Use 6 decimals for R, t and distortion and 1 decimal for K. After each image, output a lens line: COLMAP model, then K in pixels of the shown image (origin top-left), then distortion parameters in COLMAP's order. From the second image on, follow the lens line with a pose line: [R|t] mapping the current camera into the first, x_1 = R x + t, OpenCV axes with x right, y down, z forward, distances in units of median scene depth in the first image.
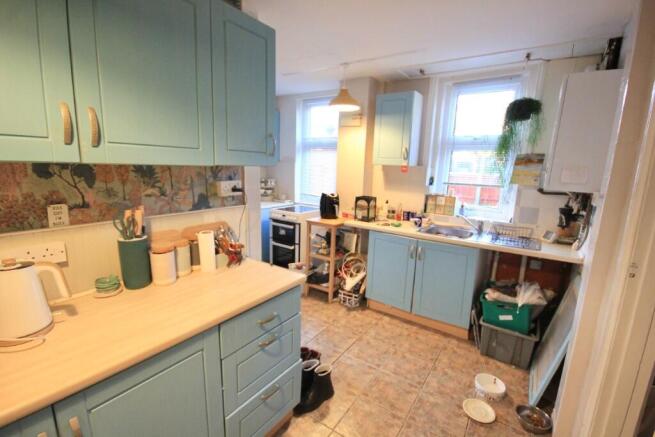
lens RADIAL K [[302.0, 0, 327.4], [0, 302.0, 221.0], [0, 0, 1]] dist [-0.005996, -0.000988]
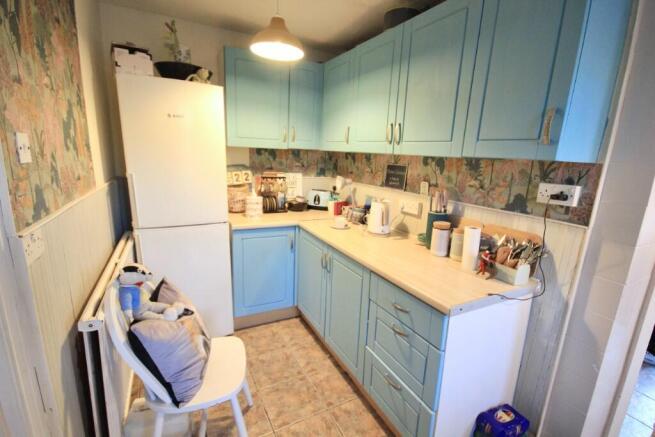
lens RADIAL K [[302.0, 0, 330.5], [0, 302.0, 221.1], [0, 0, 1]] dist [-0.005996, -0.000988]
pose [[-0.468205, 0.139764, -0.872496, 0.685384], [-0.221973, 0.937144, 0.269237, -0.148392], [0.855285, 0.319729, -0.407752, 1.035048]]
